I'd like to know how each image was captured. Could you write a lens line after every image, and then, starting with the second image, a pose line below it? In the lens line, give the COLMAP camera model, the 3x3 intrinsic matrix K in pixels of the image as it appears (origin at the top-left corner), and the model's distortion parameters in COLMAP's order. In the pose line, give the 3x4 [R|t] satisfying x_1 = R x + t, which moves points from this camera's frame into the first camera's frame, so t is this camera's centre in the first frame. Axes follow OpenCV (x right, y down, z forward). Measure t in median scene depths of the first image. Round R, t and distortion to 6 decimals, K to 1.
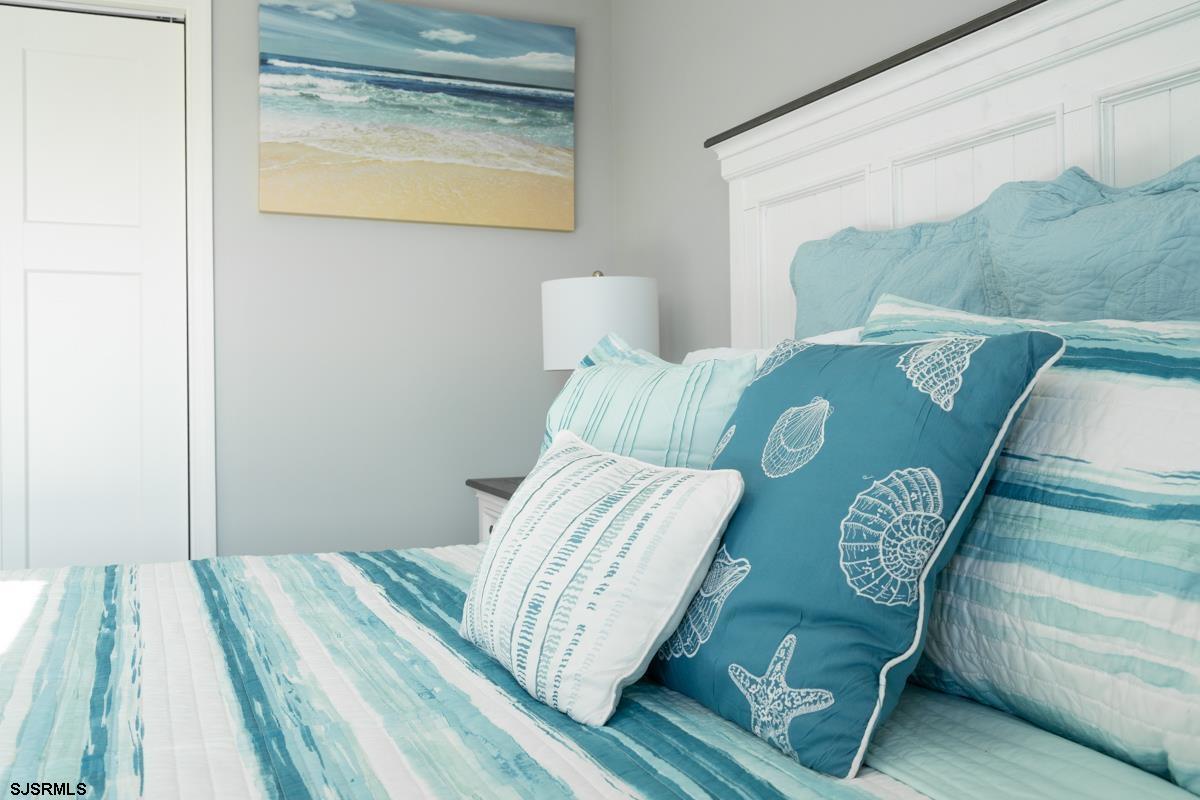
lens RADIAL K [[1131.2, 0, 593.2], [0, 1131.2, 399.5], [0, 0, 1]] dist [0.014370, 0.000000]
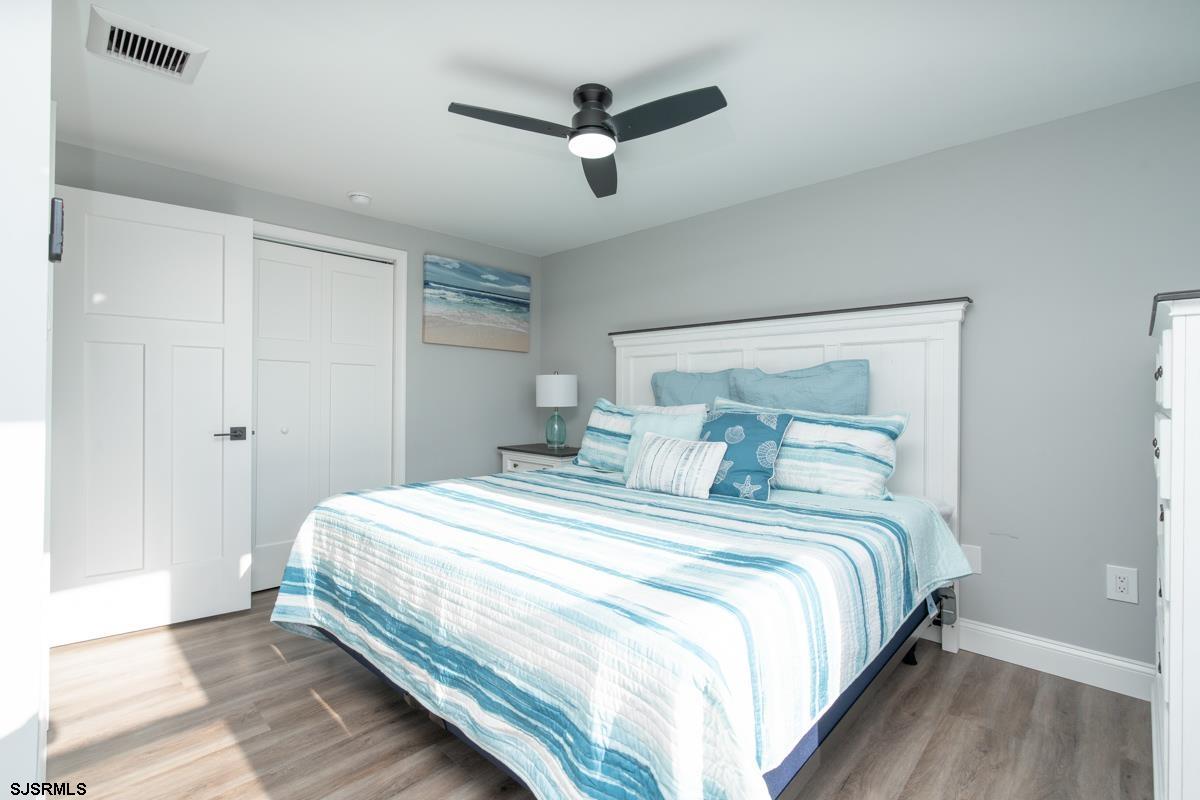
lens RADIAL K [[563.3, 0, 604.9], [0, 563.3, 400.8], [0, 0, 1]] dist [-0.005201, 0.001078]
pose [[0.903199, 0.009115, 0.429126, -0.459460], [-0.007208, 0.999956, -0.006068, -0.030733], [-0.429162, 0.002387, 0.903224, -0.299100]]
